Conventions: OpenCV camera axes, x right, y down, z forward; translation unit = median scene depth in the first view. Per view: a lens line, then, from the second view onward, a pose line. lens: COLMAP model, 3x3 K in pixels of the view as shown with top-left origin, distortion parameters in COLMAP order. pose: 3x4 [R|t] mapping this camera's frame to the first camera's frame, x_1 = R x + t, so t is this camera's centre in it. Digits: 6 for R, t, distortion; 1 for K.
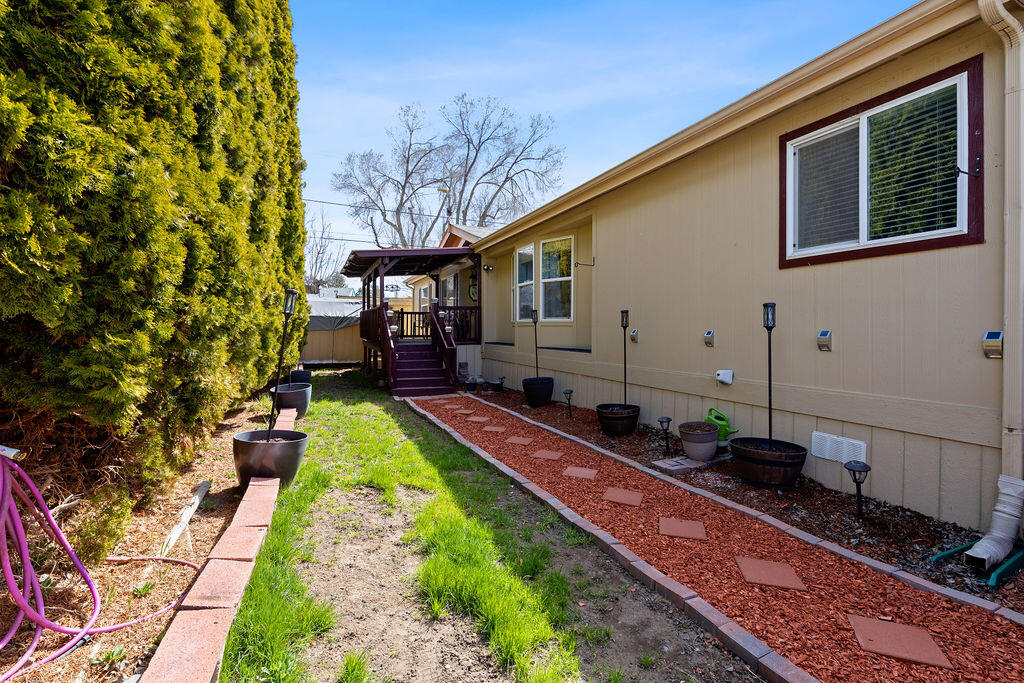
lens RADIAL K [[441.5, 0, 513.6], [0, 441.5, 330.8], [0, 0, 1]] dist [0.001639, -0.000331]
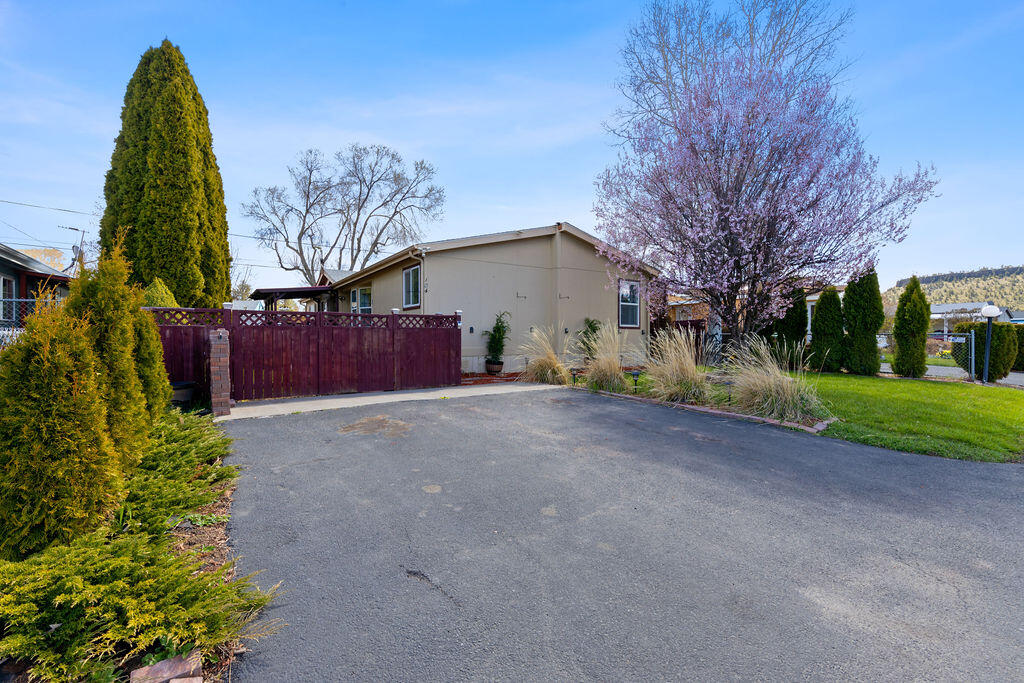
lens RADIAL K [[441.5, 0, 511.6], [0, 441.5, 342.2], [0, 0, 1]] dist [0.001639, -0.000331]
pose [[0.986323, -0.007690, 0.164644, 0.100207], [0.006700, 0.999956, 0.006566, 0.007211], [-0.164687, -0.005373, 0.986331, -0.263016]]
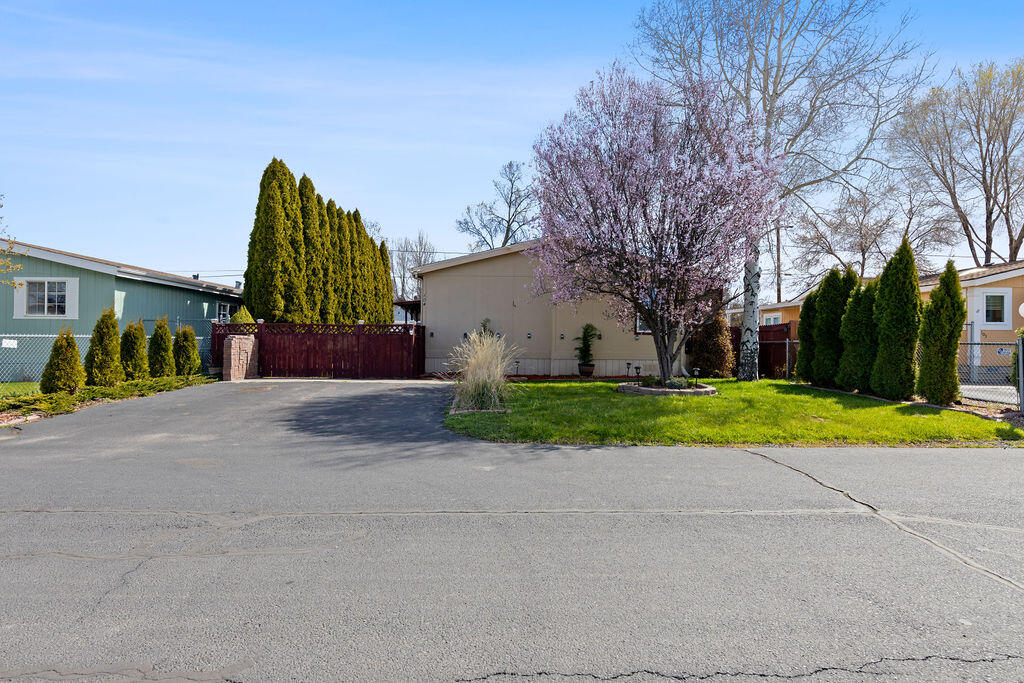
lens RADIAL K [[540.6, 0, 511.8], [0, 540.6, 343.8], [0, 0, 1]] dist [-0.016652, -0.000291]
pose [[0.908210, 0.004538, -0.418490, 0.377025], [-0.008580, 0.999933, -0.007777, 0.010548], [0.418427, 0.010654, 0.908188, -0.348168]]
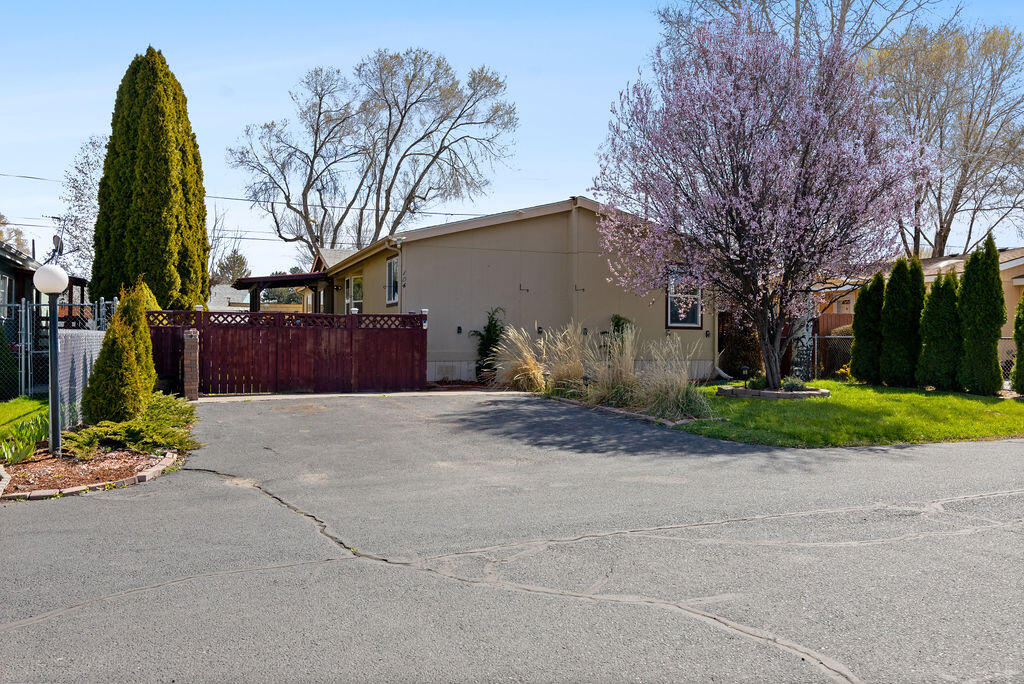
lens RADIAL K [[802.8, 0, 508.6], [0, 802.8, 341.6], [0, 0, 1]] dist [-0.001799, 0.007823]
pose [[0.998560, 0.001668, -0.053611, 0.189539], [-0.001885, 0.999990, -0.003998, 0.009504], [0.053604, 0.004094, 0.998554, -0.451609]]
